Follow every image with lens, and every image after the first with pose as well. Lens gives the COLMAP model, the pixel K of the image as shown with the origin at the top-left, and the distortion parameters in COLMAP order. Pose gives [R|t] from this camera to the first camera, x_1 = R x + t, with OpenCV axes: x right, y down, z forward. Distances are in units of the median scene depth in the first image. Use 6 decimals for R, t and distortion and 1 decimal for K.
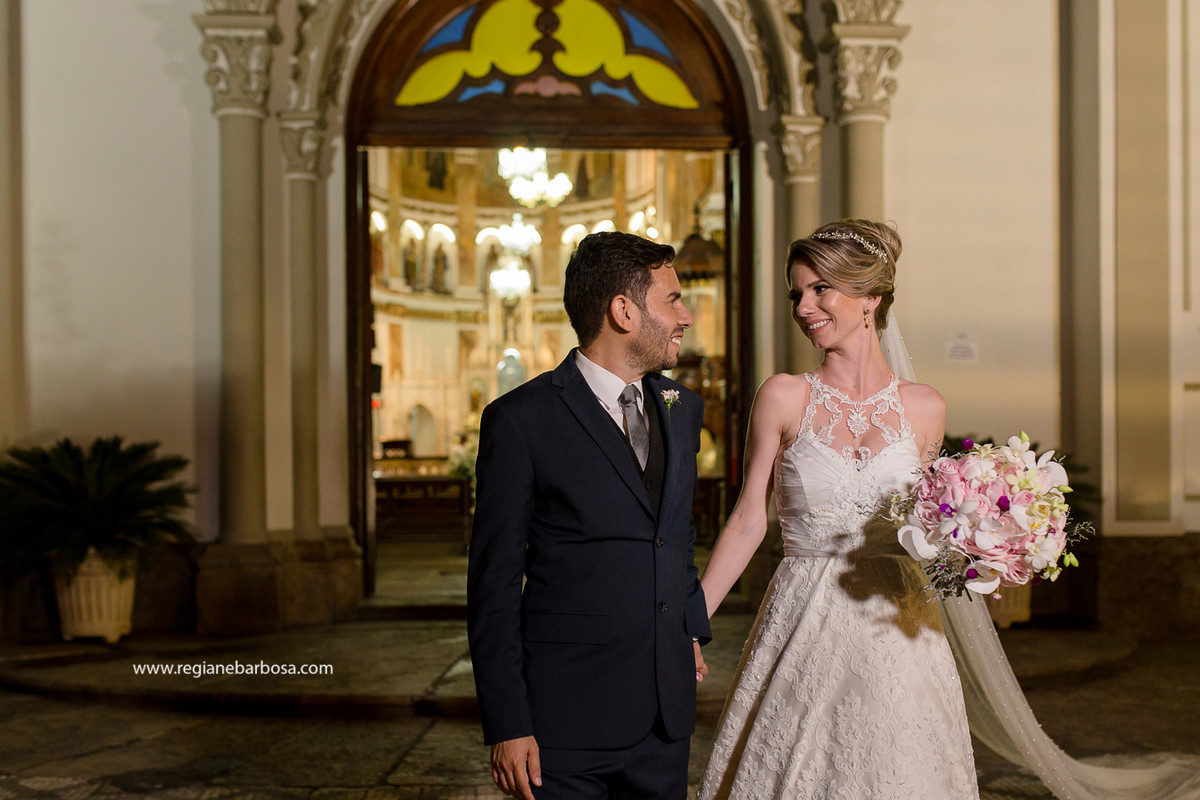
lens RADIAL K [[3223.6, 0, 600.0], [0, 3223.6, 400.0], [0, 0, 1]] dist [-0.023097, 0.131267]
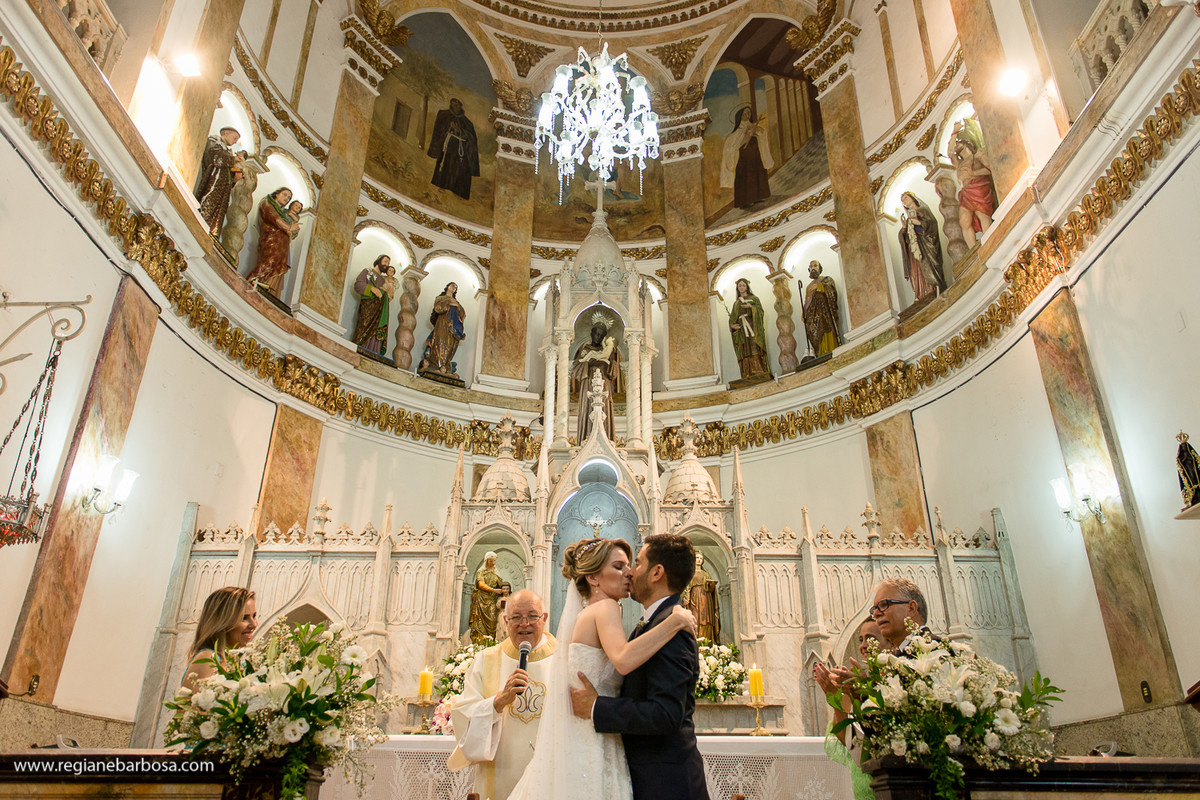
lens RADIAL K [[874.6, 0, 603.9], [0, 874.6, 378.0], [0, 0, 1]] dist [0.003520, -0.001118]
pose [[0.999576, -0.000535, -0.029103, -0.024278], [-0.012509, 0.894913, -0.446065, 0.018927], [0.026283, 0.446240, 0.894527, 0.913385]]
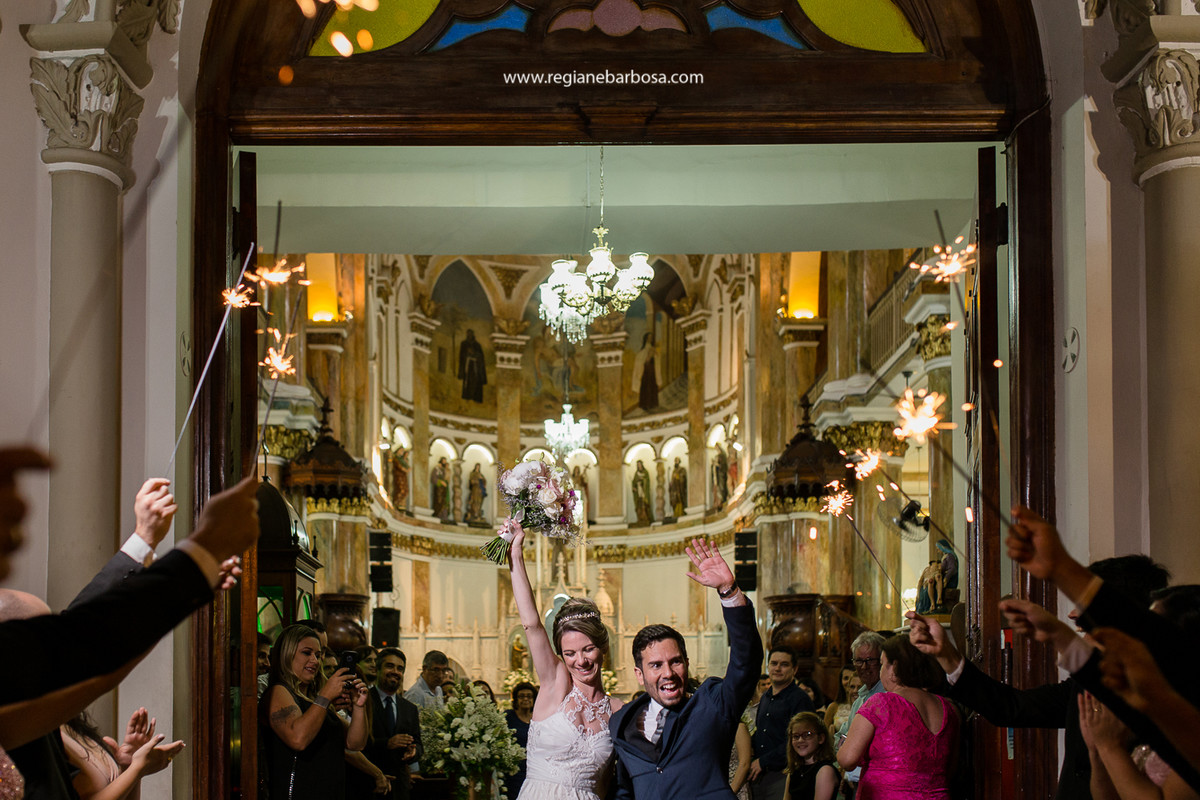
lens RADIAL K [[3223.6, 0, 600.0], [0, 3223.6, 400.0], [0, 0, 1]] dist [-0.023097, 0.131267]
pose [[0.999845, 0.001735, -0.017515, -0.003417], [-0.003109, 0.996891, -0.078728, -0.000246], [0.017324, 0.078770, 0.996742, 0.176538]]
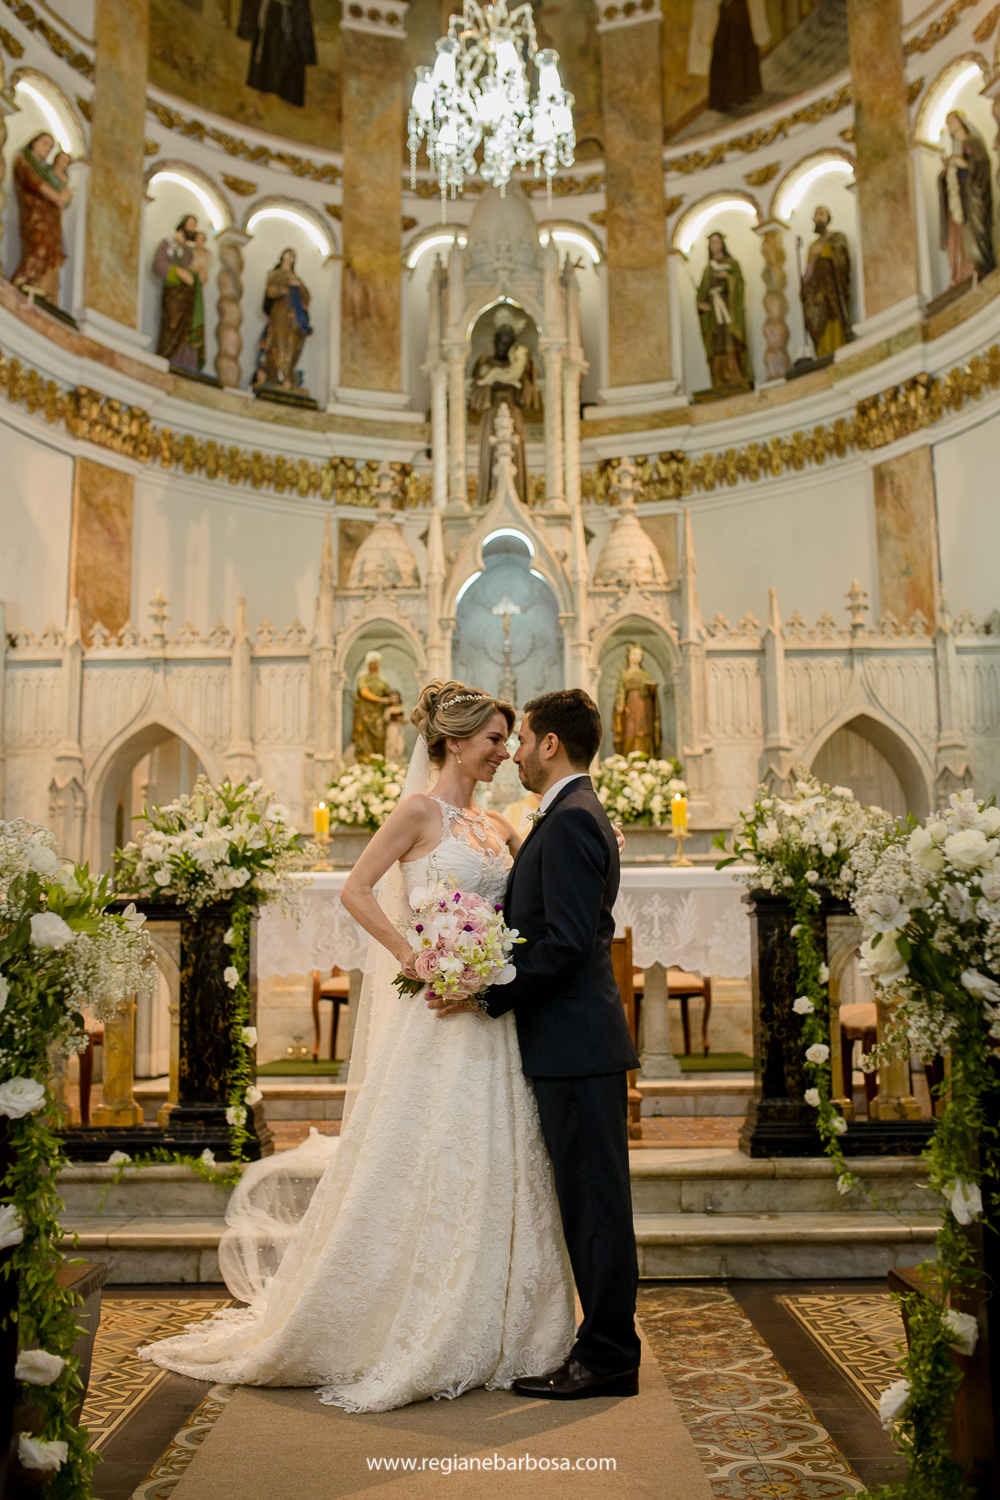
lens RADIAL K [[1564.4, 0, 502.5], [0, 1564.4, 714.4], [0, 0, 1]] dist [-0.078487, 0.124902]
pose [[0.998619, -0.011285, -0.051320, -0.021514], [0.003033, 0.987416, -0.158113, 0.020131], [0.052458, 0.157739, 0.986086, 0.876761]]
